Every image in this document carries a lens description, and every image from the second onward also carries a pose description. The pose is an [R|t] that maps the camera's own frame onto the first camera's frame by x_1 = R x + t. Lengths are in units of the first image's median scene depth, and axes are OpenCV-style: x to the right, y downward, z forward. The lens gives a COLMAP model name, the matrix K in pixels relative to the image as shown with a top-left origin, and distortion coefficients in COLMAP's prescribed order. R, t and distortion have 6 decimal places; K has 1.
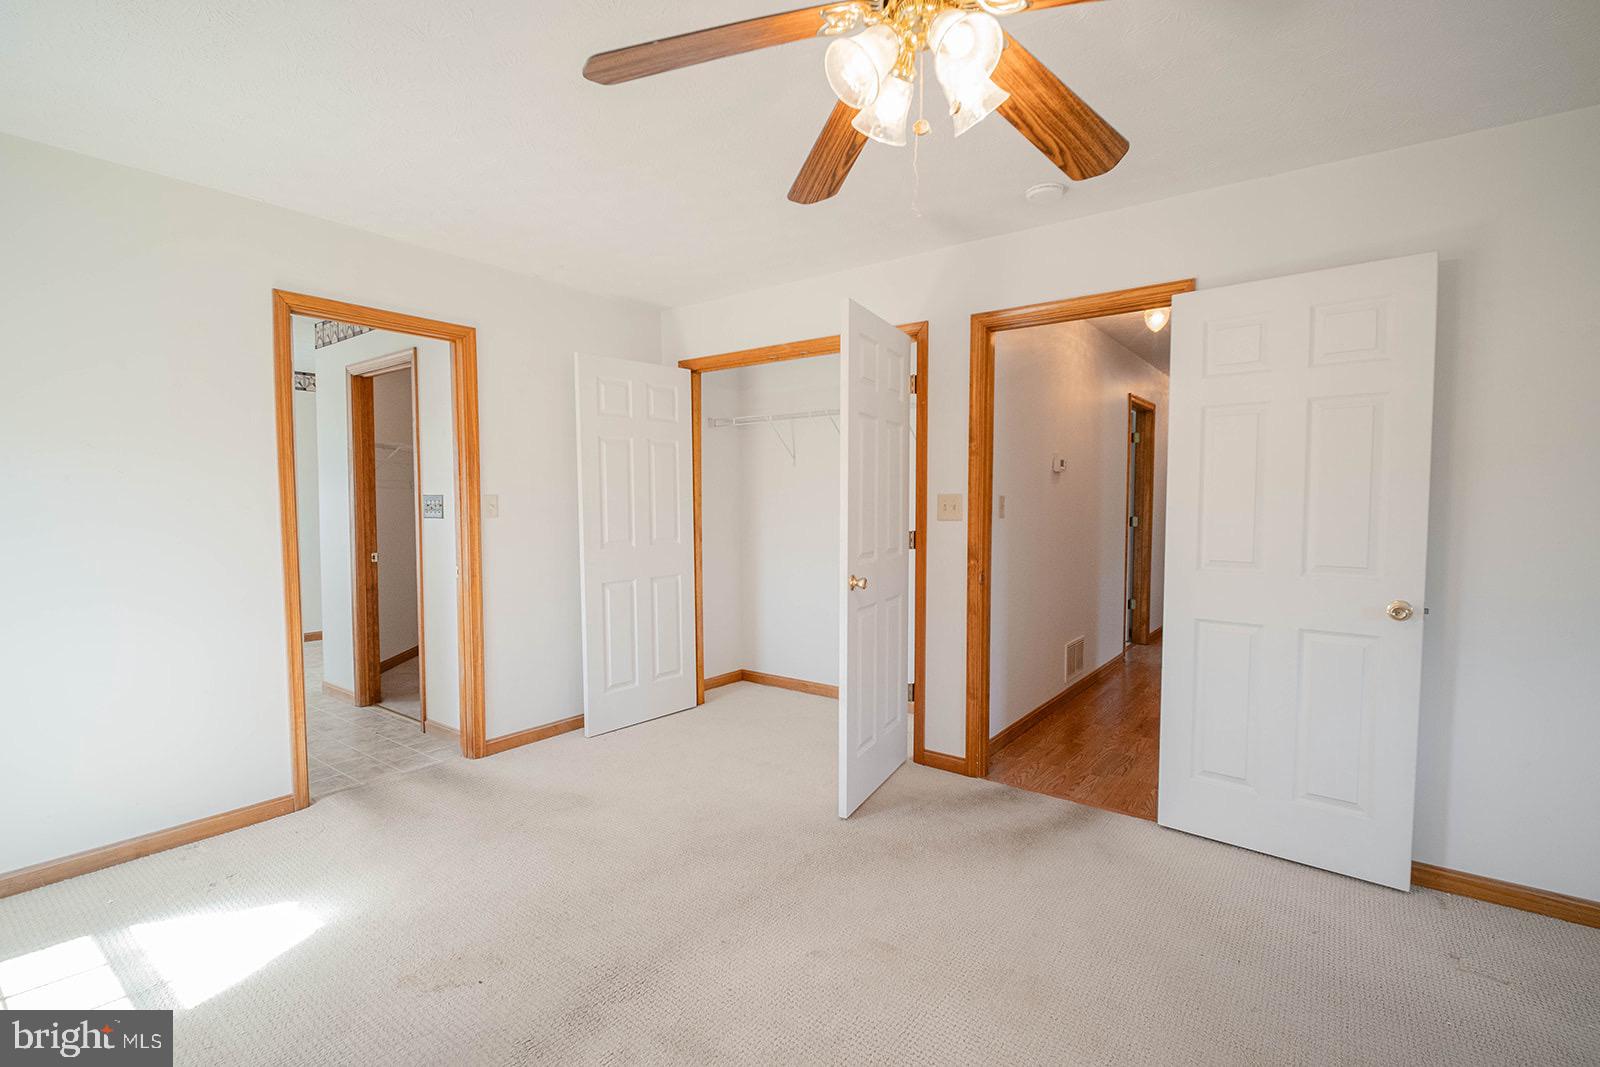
lens RADIAL K [[733.7, 0, 802.5], [0, 733.7, 539.4], [0, 0, 1]] dist [0.002410, -0.012749]
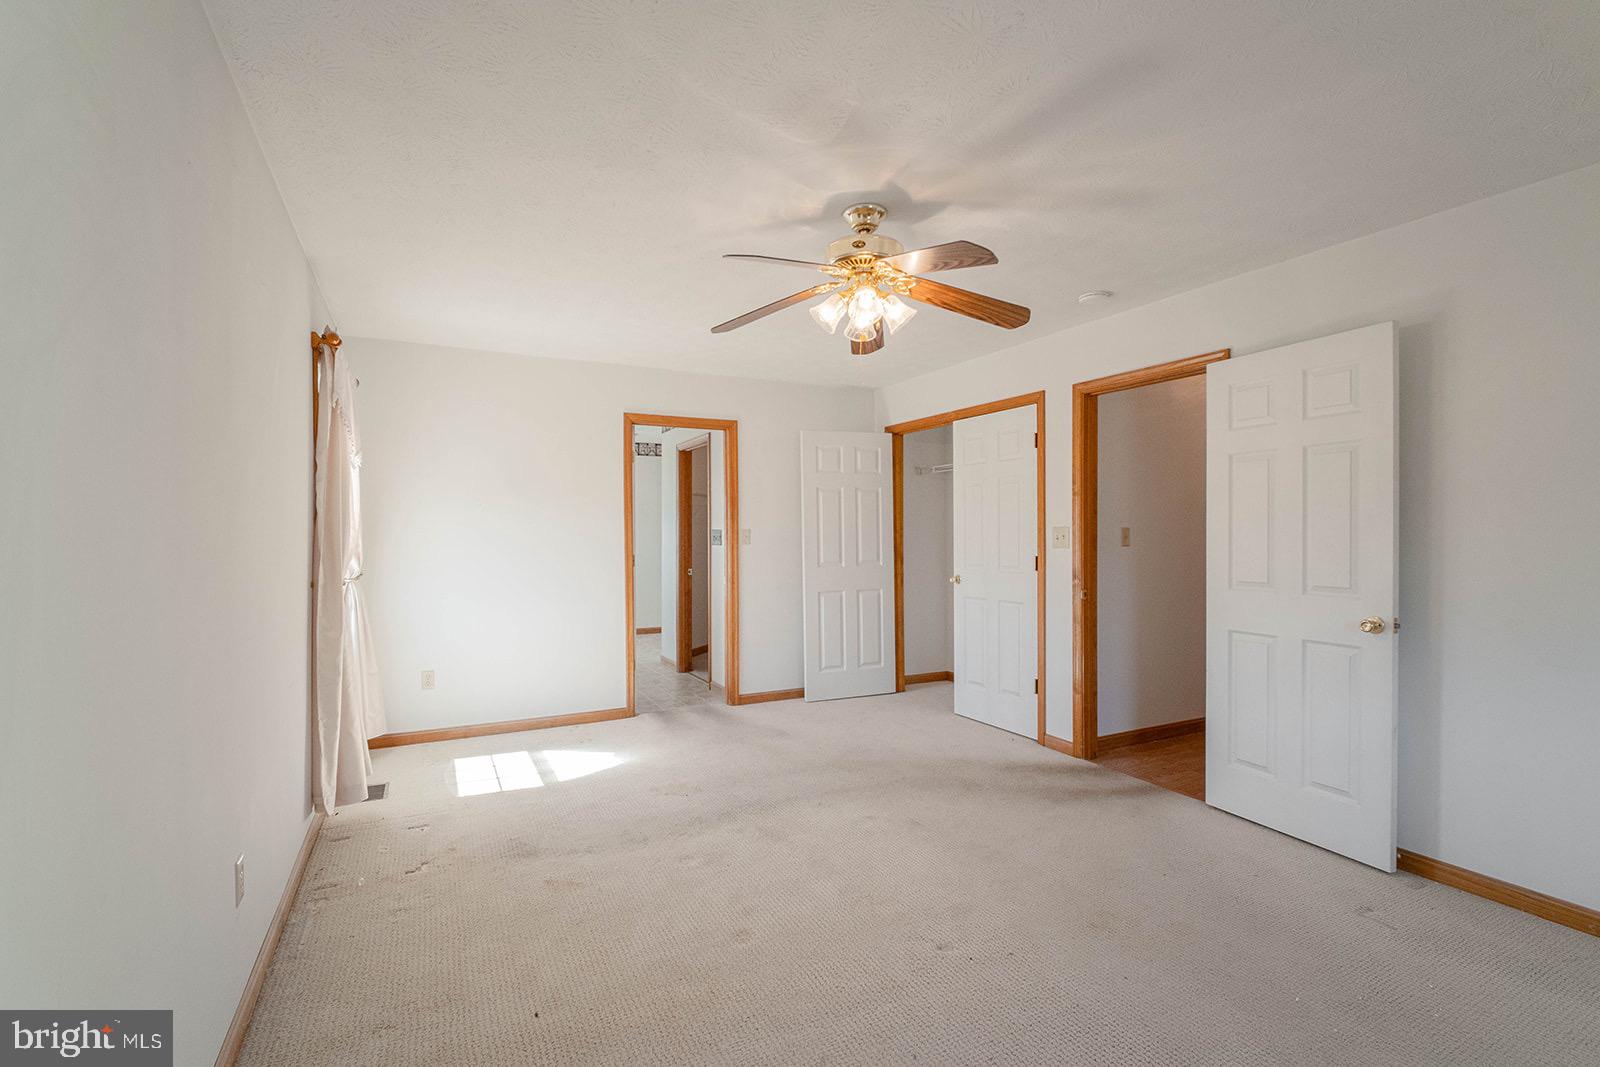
lens RADIAL K [[733.7, 0, 802.5], [0, 733.7, 539.4], [0, 0, 1]] dist [0.002410, -0.012749]
pose [[0.901506, 0.000239, -0.432767, 0.344721], [-0.019114, 0.999046, -0.039264, 0.016854], [0.432344, 0.043669, 0.900650, -0.313095]]
